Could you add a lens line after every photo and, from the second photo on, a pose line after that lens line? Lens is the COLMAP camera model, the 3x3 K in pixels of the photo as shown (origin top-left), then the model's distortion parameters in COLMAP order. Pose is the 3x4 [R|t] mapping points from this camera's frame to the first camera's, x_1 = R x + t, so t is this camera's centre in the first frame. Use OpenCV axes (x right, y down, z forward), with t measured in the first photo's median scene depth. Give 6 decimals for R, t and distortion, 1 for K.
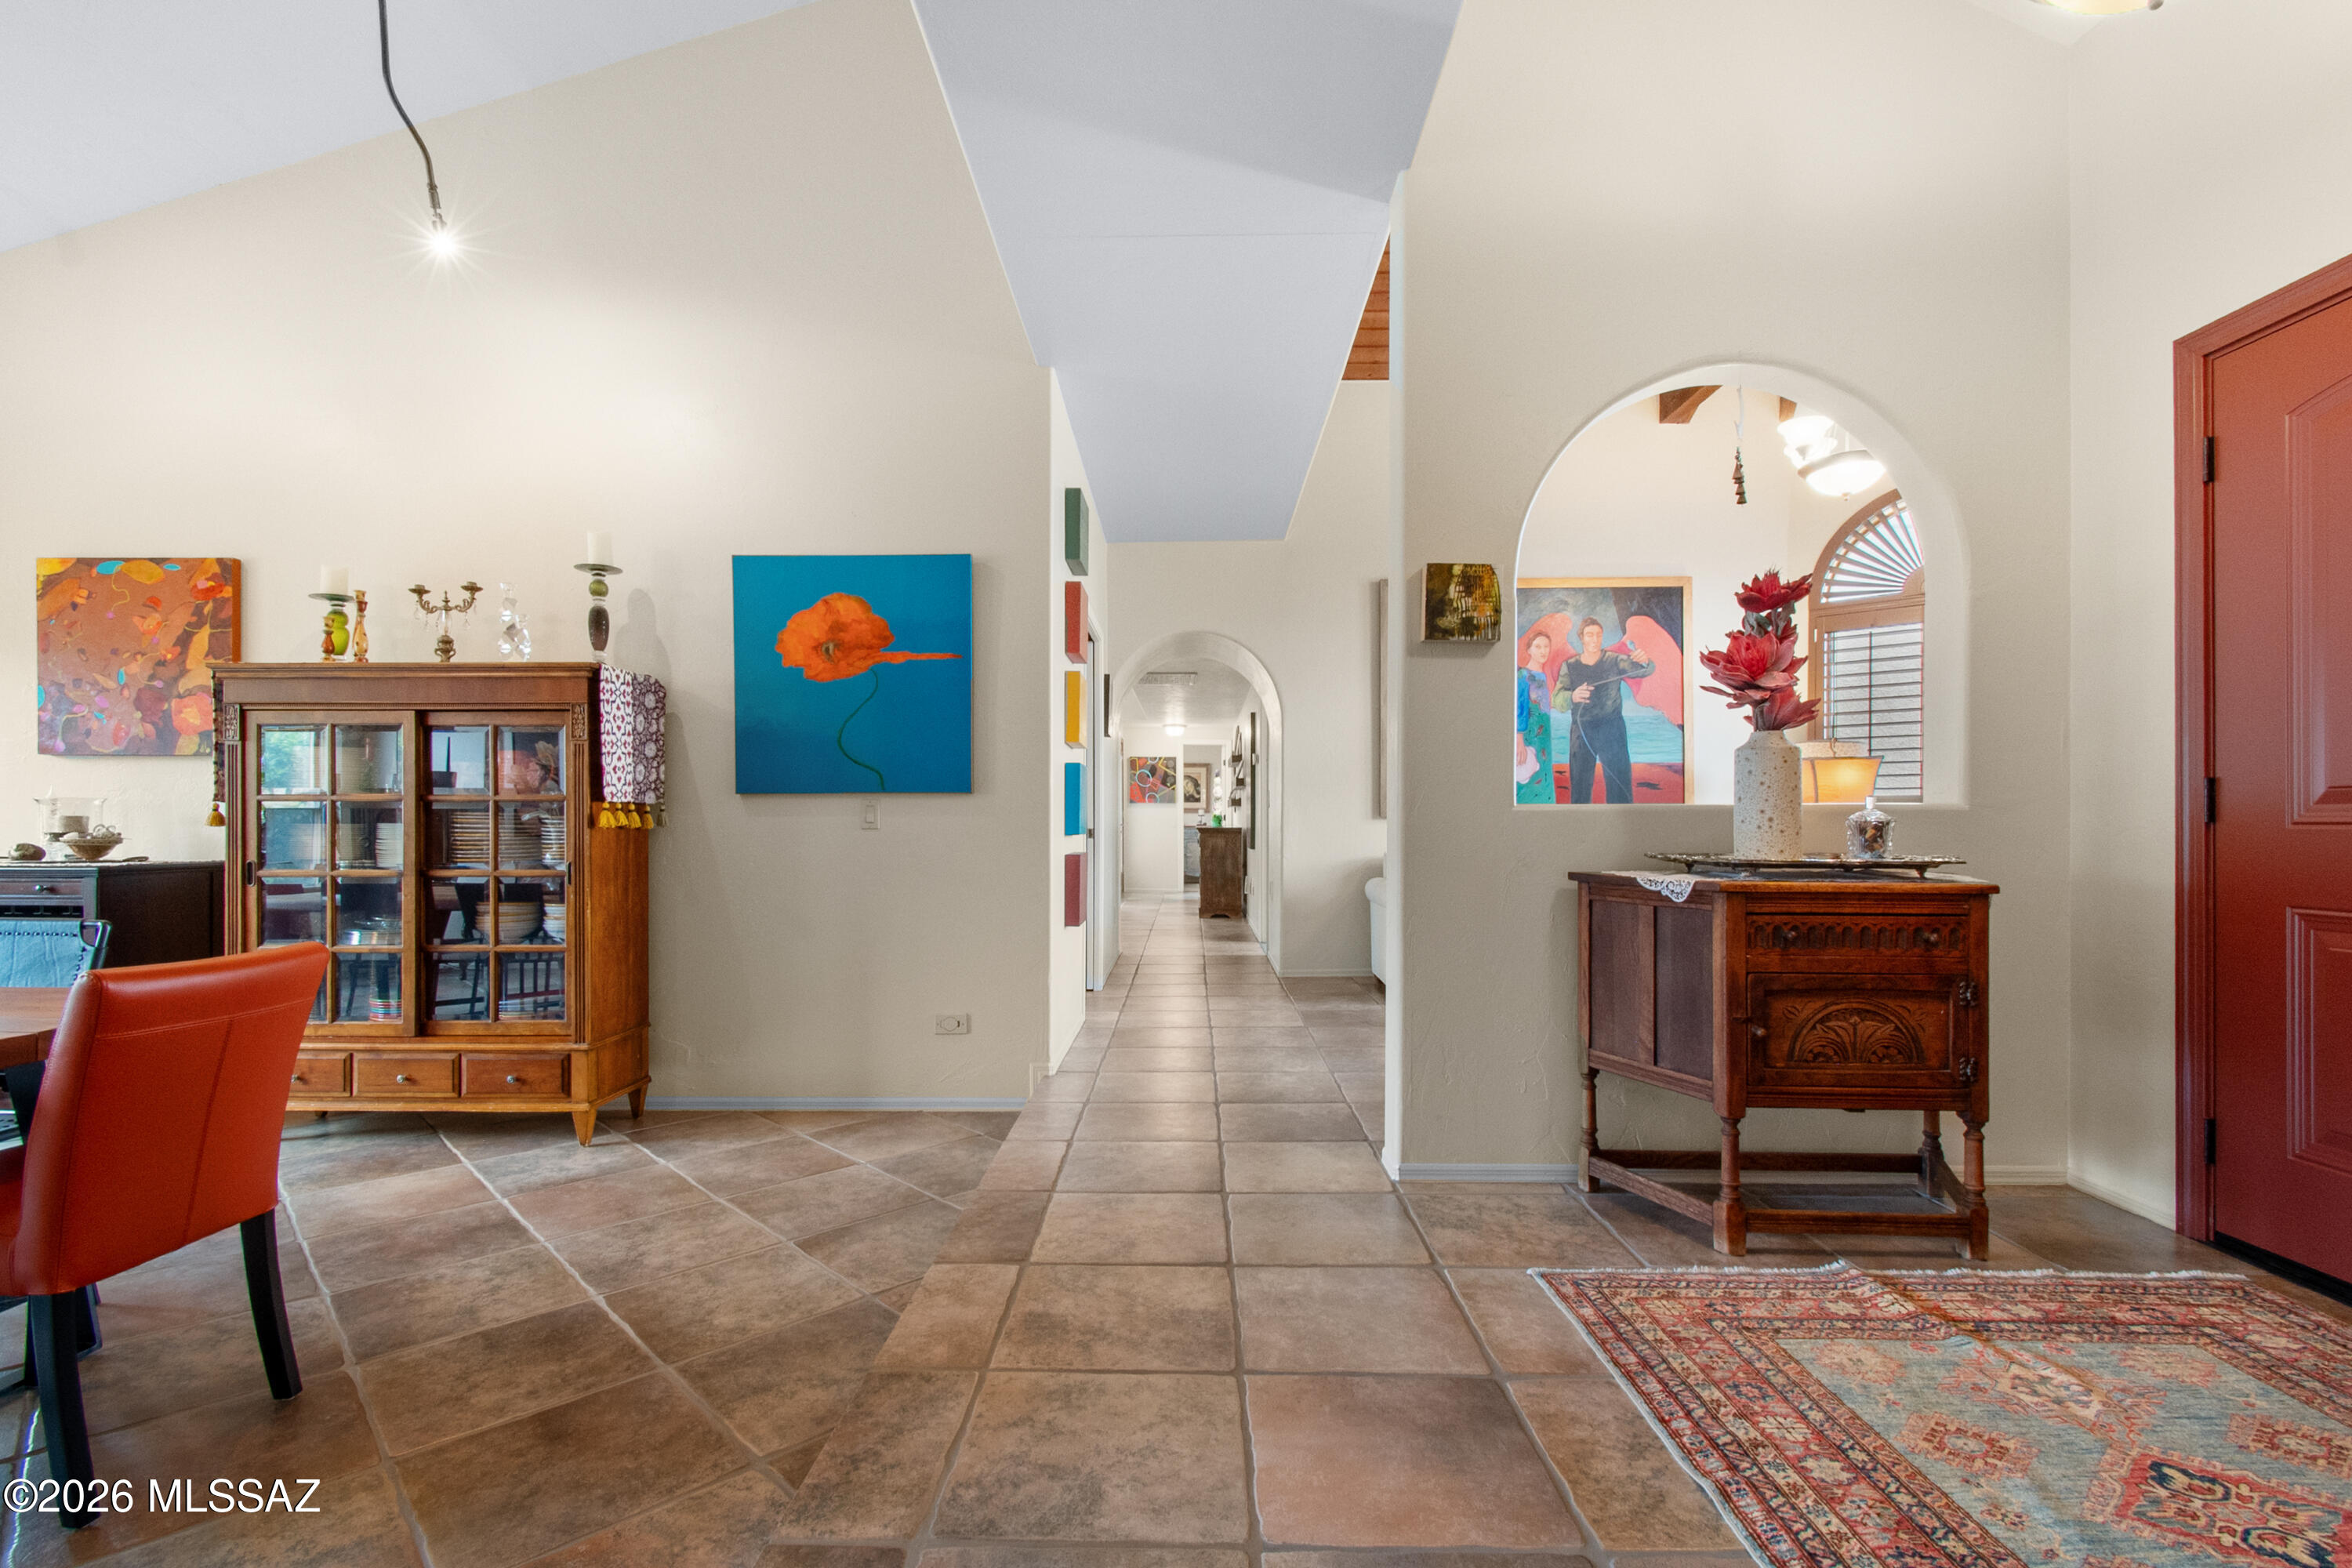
lens RADIAL K [[1072.3, 0, 1174.7], [0, 1072.3, 823.0], [0, 0, 1]] dist [-0.000699, -0.000227]
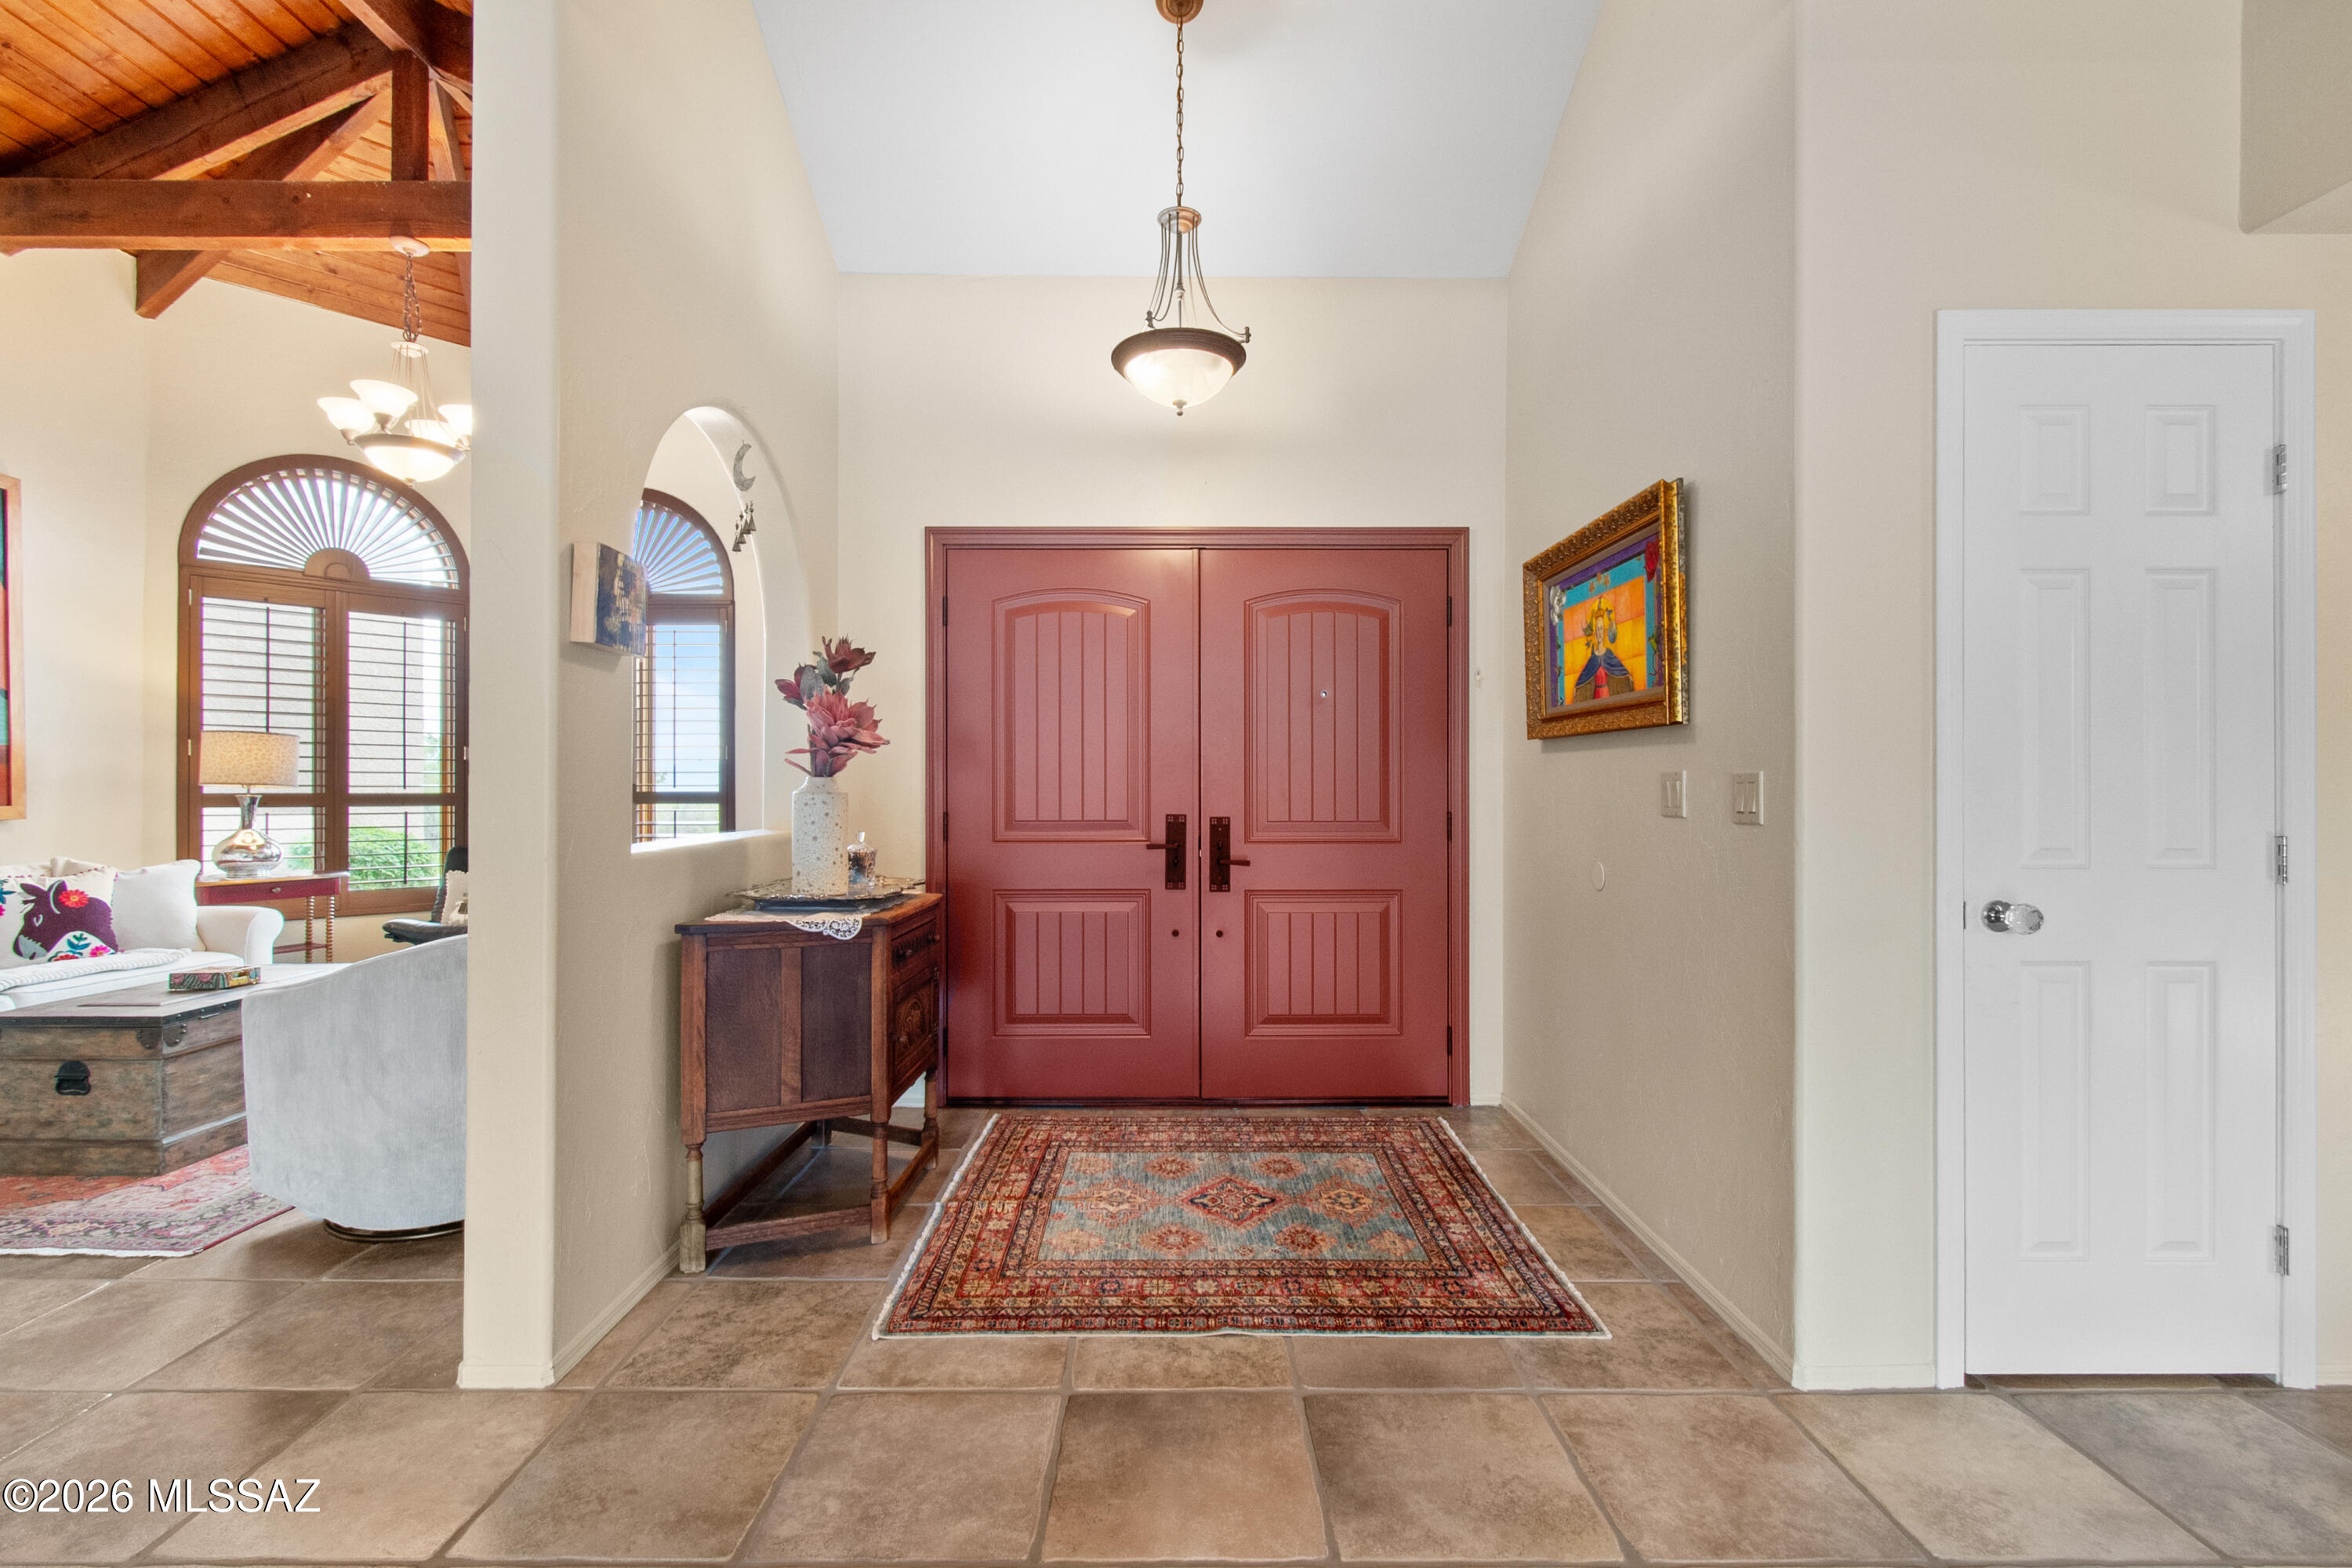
lens RADIAL K [[1049.6, 0, 1180.3], [0, 1049.6, 790.0], [0, 0, 1]] dist [-0.001003, 0.018532]
pose [[-0.024626, -0.002340, 0.999694, -0.669109], [-0.000581, 0.999997, 0.002327, -0.089503], [-0.999697, -0.000523, -0.024627, 0.782837]]
